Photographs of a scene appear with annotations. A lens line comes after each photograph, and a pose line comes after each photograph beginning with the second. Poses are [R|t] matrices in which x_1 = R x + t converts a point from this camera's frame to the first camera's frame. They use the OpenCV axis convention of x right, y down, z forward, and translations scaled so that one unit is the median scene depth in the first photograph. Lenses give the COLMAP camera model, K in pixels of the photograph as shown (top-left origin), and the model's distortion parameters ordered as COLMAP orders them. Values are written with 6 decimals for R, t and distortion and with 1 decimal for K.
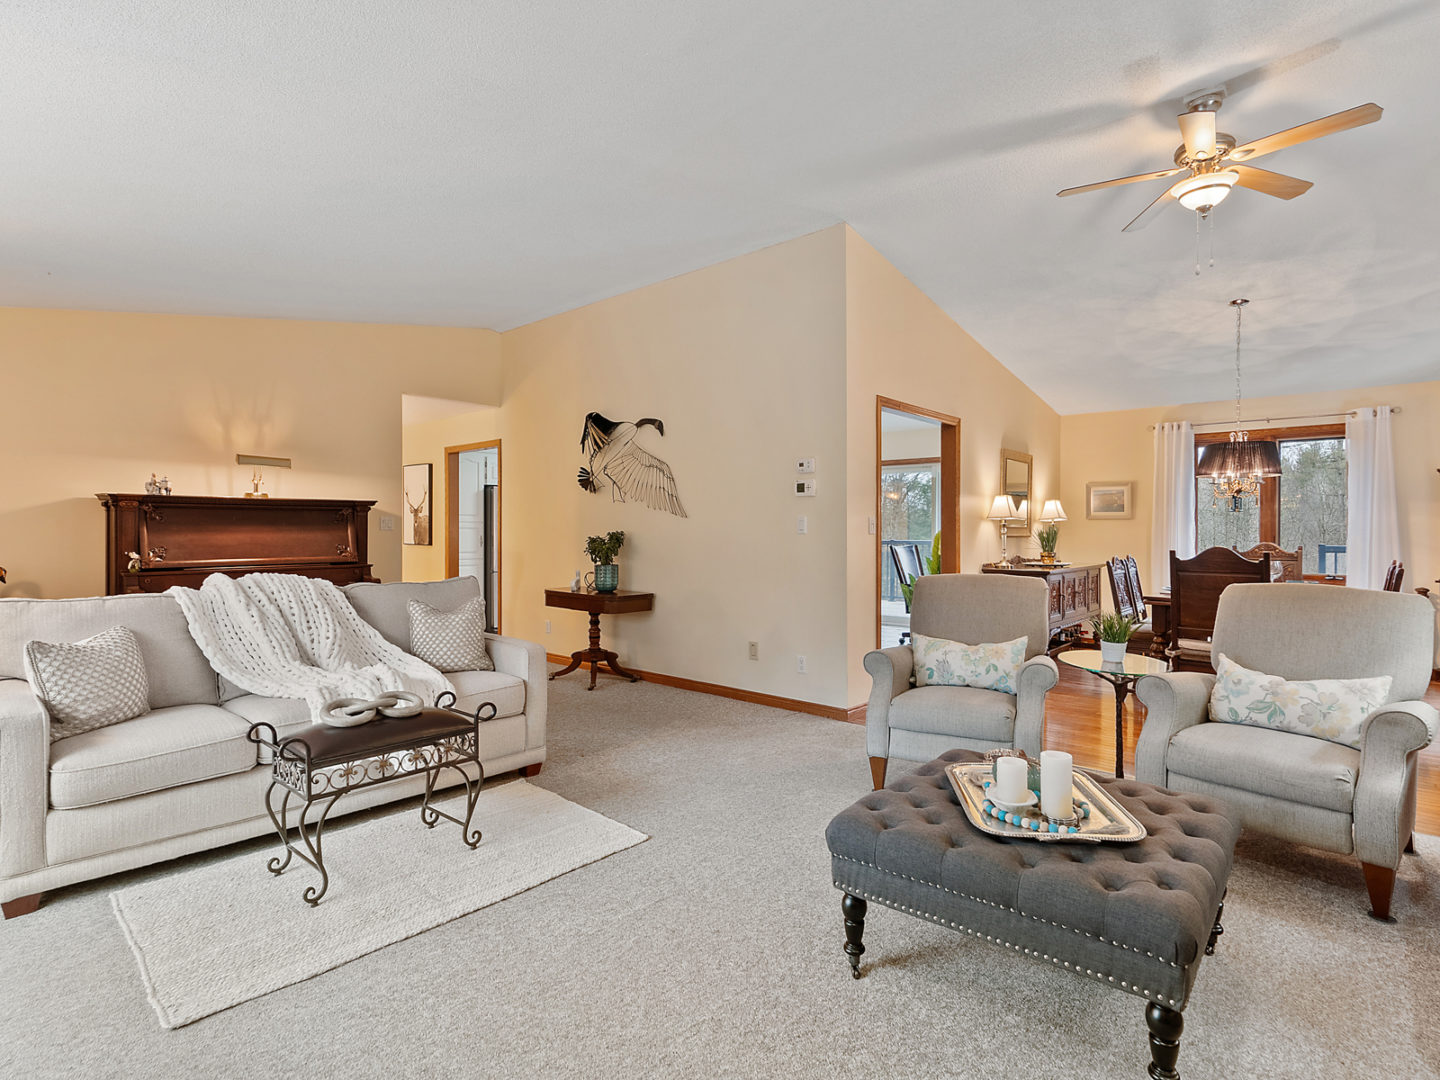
lens RADIAL K [[736.5, 0, 720.0], [0, 736.5, 540.0], [0, 0, 1]] dist [-0.001018, 0.001050]
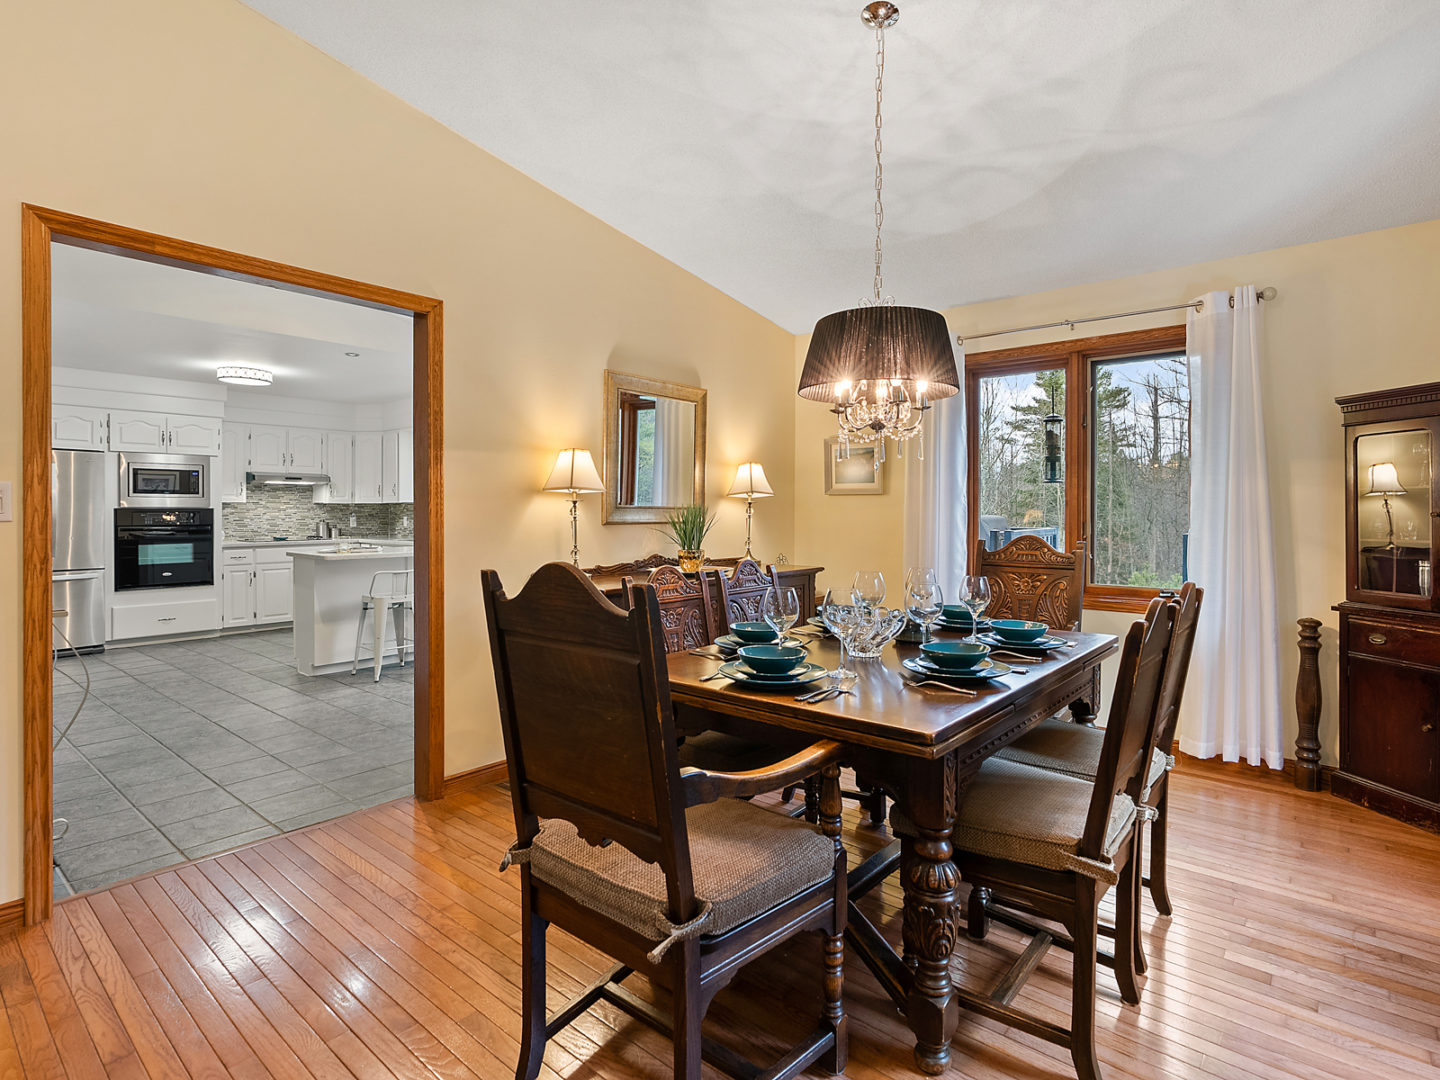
lens RADIAL K [[752.6, 0, 721.5], [0, 752.6, 510.8], [0, 0, 1]] dist [0.001005, 0.000984]
pose [[0.999750, -0.000234, 0.022354, 0.455953], [0.000554, 0.999897, -0.014307, -0.006348], [-0.022349, 0.014316, 0.999648, 0.411033]]
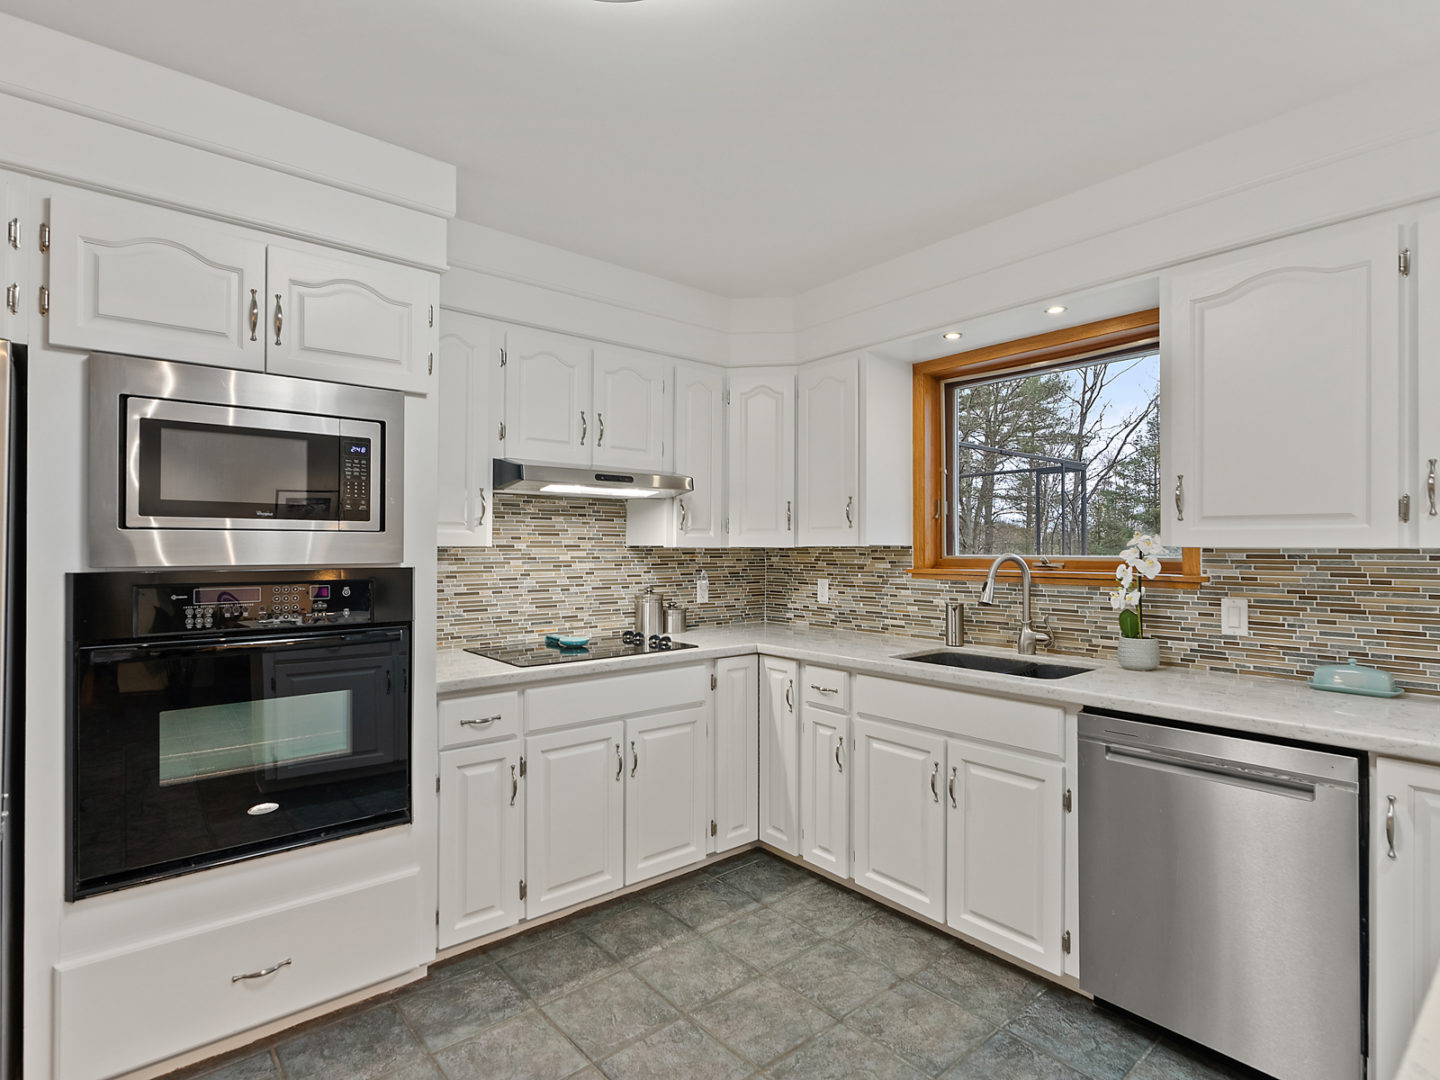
lens RADIAL K [[736.5, 0, 720.0], [0, 736.5, 540.0], [0, 0, 1]] dist [-0.001018, 0.001050]
pose [[0.990037, 0.000512, -0.140805, -0.069460], [-0.004107, 0.999673, -0.025244, -0.030090], [0.140746, 0.025571, 0.989715, 1.205743]]
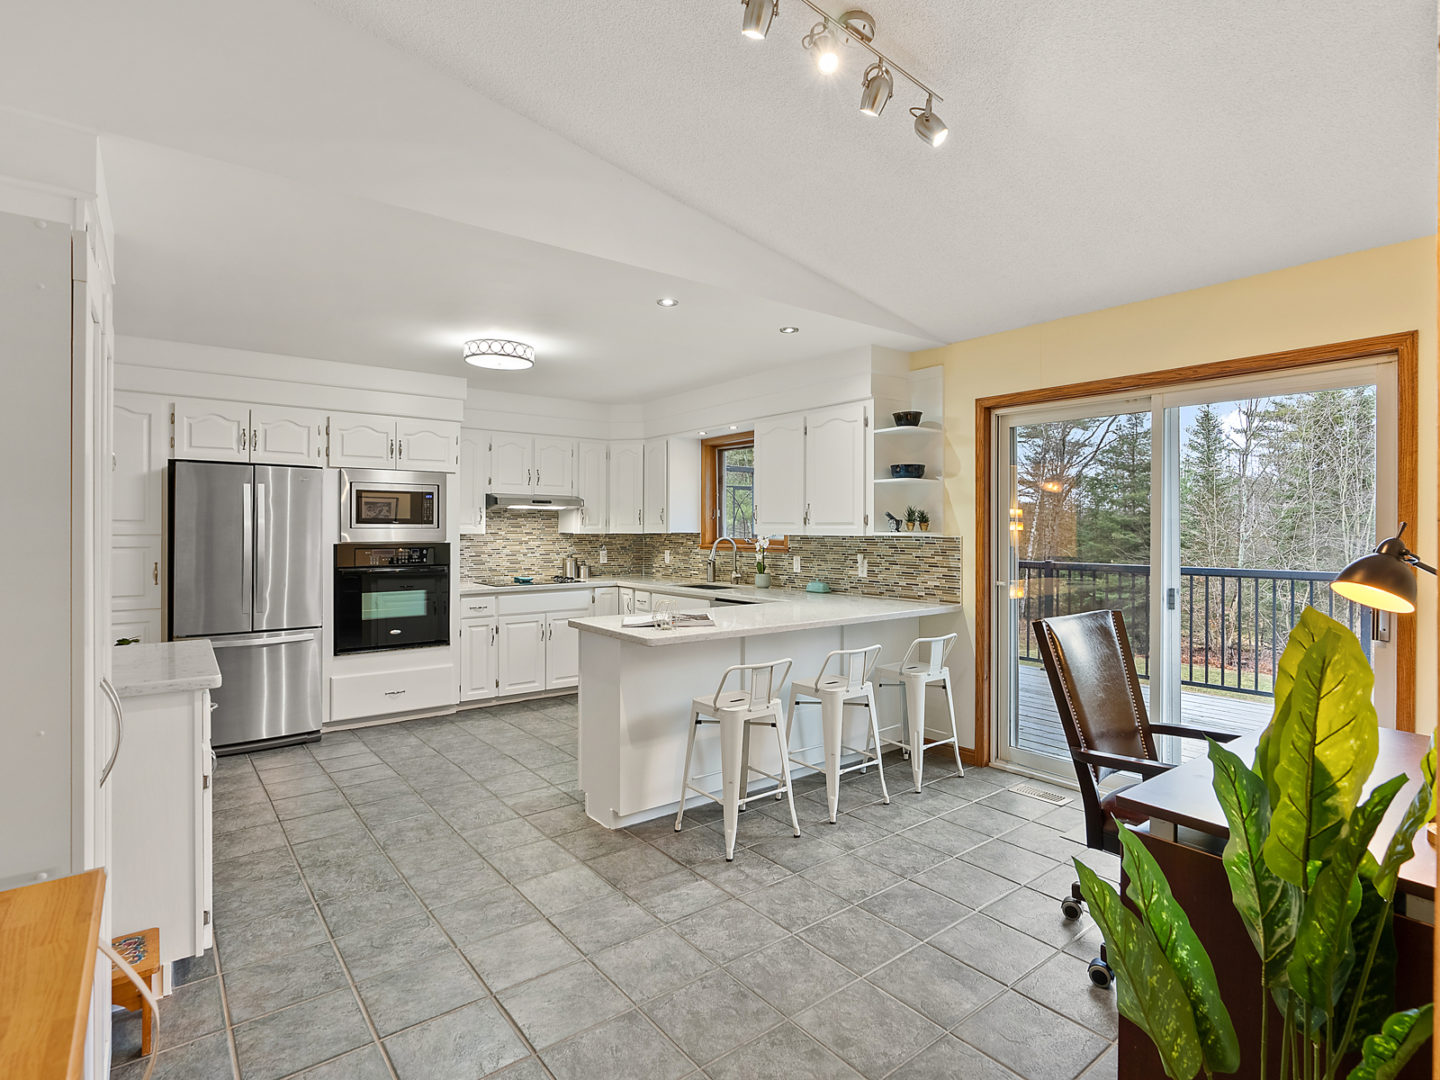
lens RADIAL K [[743.1, 0, 720.5], [0, 743.1, 523.7], [0, 0, 1]] dist [-0.000602, 0.001289]
pose [[0.982884, 0.000308, -0.184227, 0.184764], [-0.004479, 0.999743, -0.022225, -0.029619], [0.184173, 0.022670, 0.982632, 0.774906]]
